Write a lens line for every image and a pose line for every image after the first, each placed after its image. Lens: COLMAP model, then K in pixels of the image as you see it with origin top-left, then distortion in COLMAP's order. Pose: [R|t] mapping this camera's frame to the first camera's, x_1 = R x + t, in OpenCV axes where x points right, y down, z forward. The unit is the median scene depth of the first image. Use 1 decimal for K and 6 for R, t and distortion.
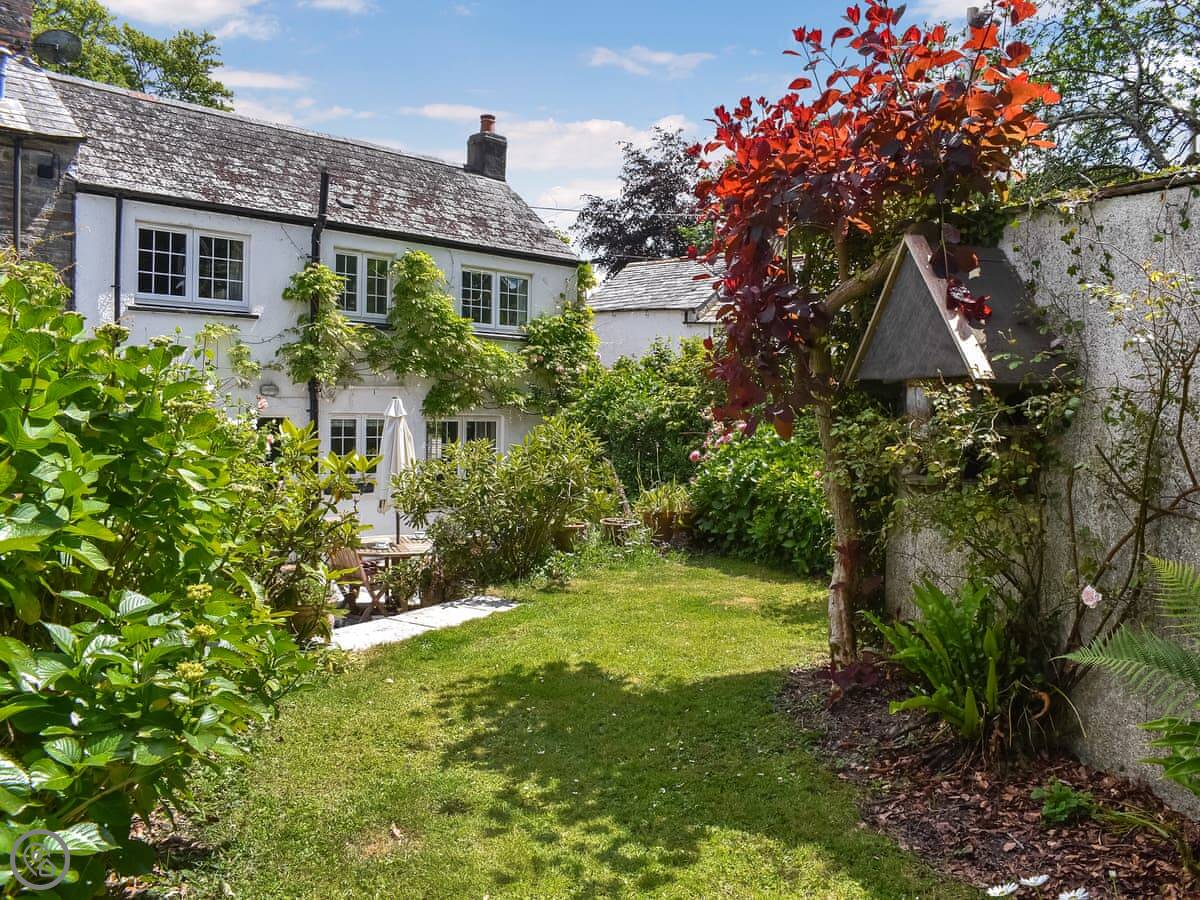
lens RADIAL K [[1073.8, 0, 602.2], [0, 1073.8, 419.3], [0, 0, 1]] dist [-0.073707, 0.010355]
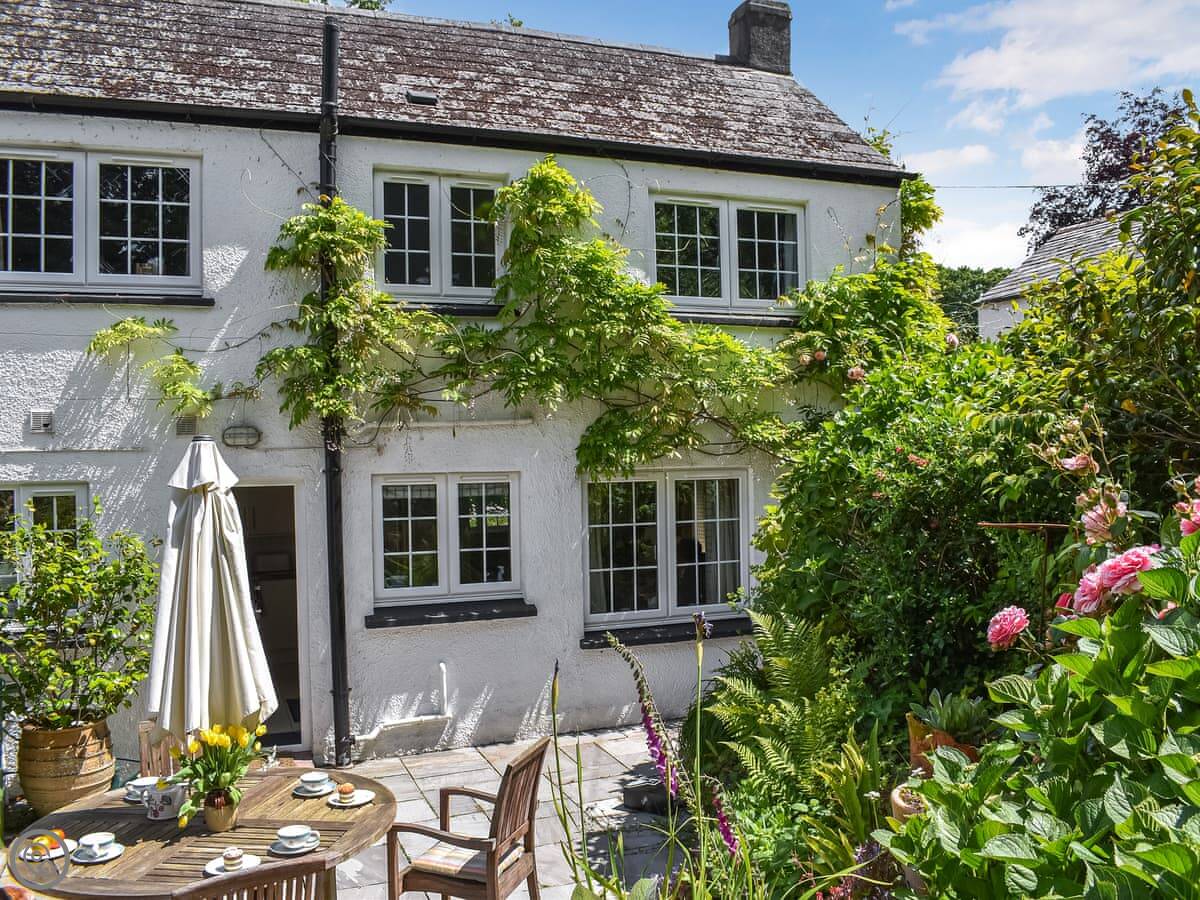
lens RADIAL K [[1073.8, 0, 602.2], [0, 1073.8, 419.3], [0, 0, 1]] dist [-0.073707, 0.010355]
pose [[0.906034, -0.046351, -0.420659, 0.070684], [0.030575, 0.998556, -0.044174, -0.005932], [0.422099, 0.027161, 0.906143, 0.521000]]
